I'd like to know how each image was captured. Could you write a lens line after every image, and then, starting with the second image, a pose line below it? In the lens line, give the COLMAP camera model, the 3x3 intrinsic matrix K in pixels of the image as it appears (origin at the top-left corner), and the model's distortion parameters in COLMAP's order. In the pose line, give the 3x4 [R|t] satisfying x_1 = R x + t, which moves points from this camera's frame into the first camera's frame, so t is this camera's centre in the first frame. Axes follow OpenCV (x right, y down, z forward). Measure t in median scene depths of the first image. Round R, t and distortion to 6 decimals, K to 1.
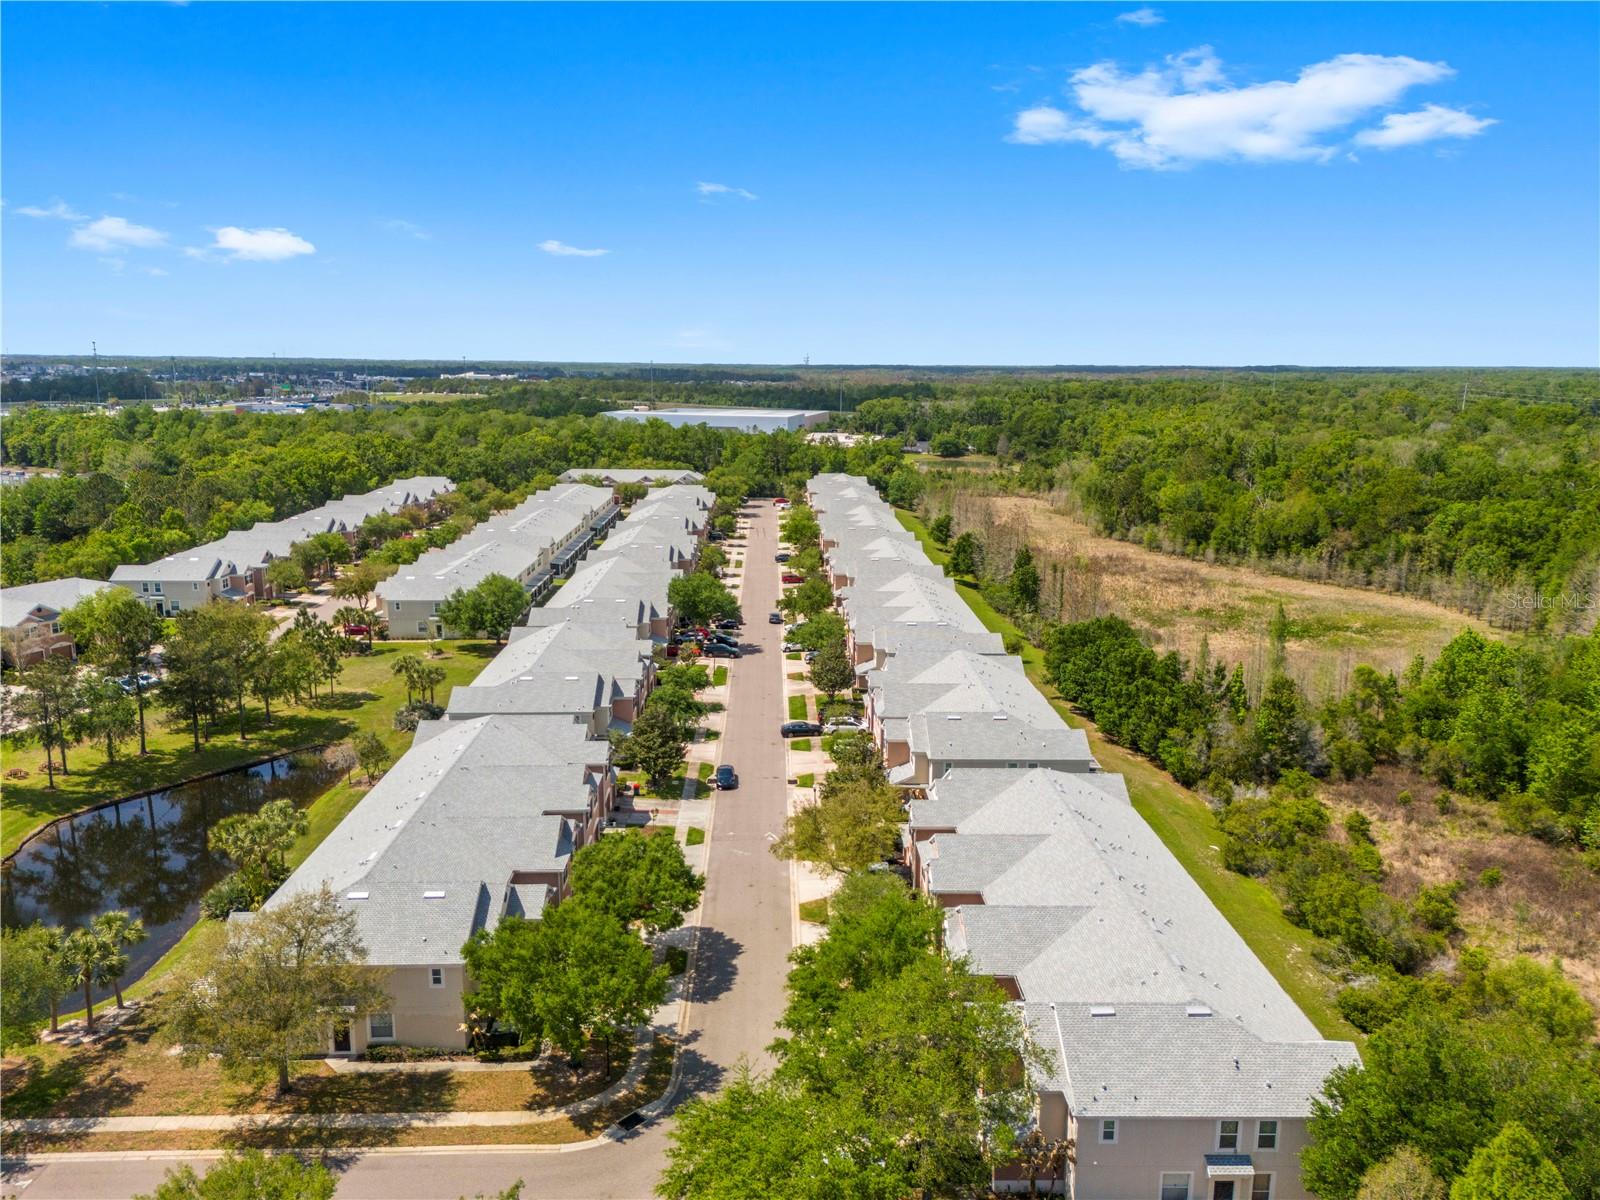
lens RADIAL K [[1171.7, 0, 799.9], [0, 1171.7, 605.2], [0, 0, 1]] dist [0.099332, -0.118757]
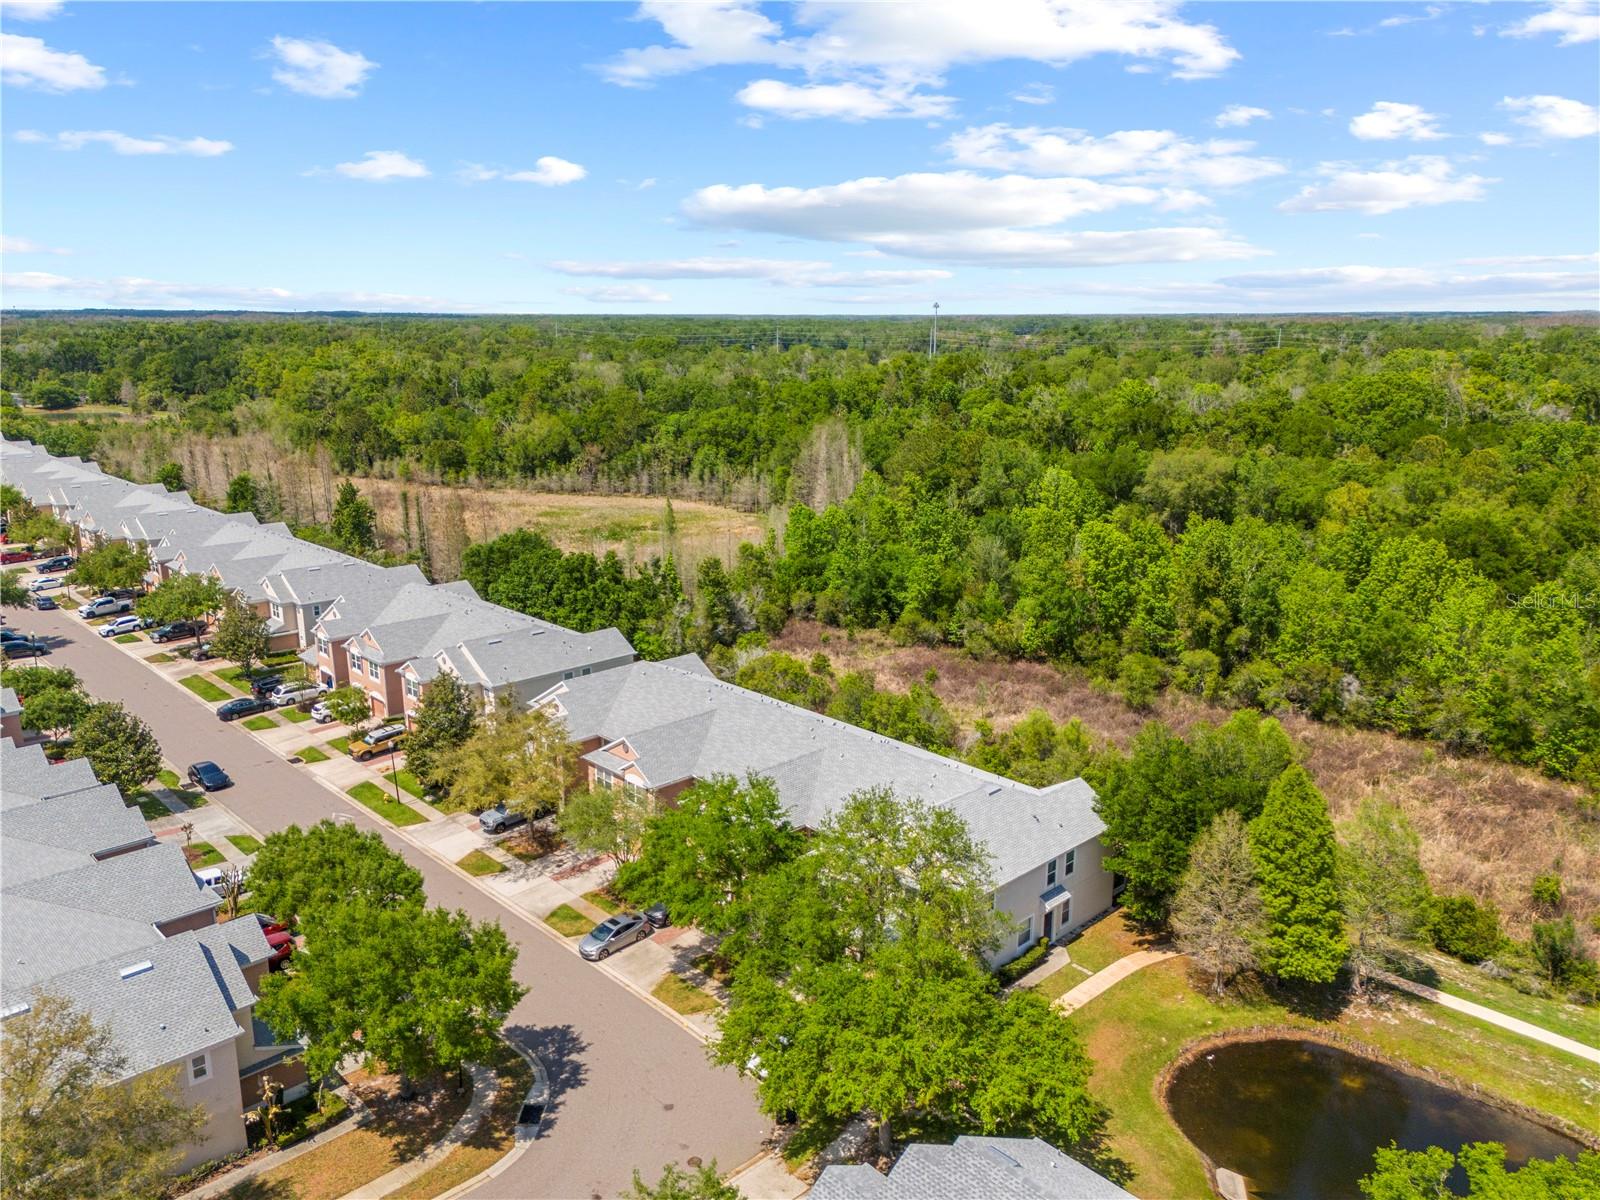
lens RADIAL K [[1171.7, 0, 799.9], [0, 1171.7, 605.2], [0, 0, 1]] dist [0.099332, -0.118757]
pose [[0.738136, -0.168907, 0.653166, -0.265071], [0.140891, 0.985398, 0.095603, 0.010778], [-0.659777, 0.021457, 0.751155, 0.120264]]
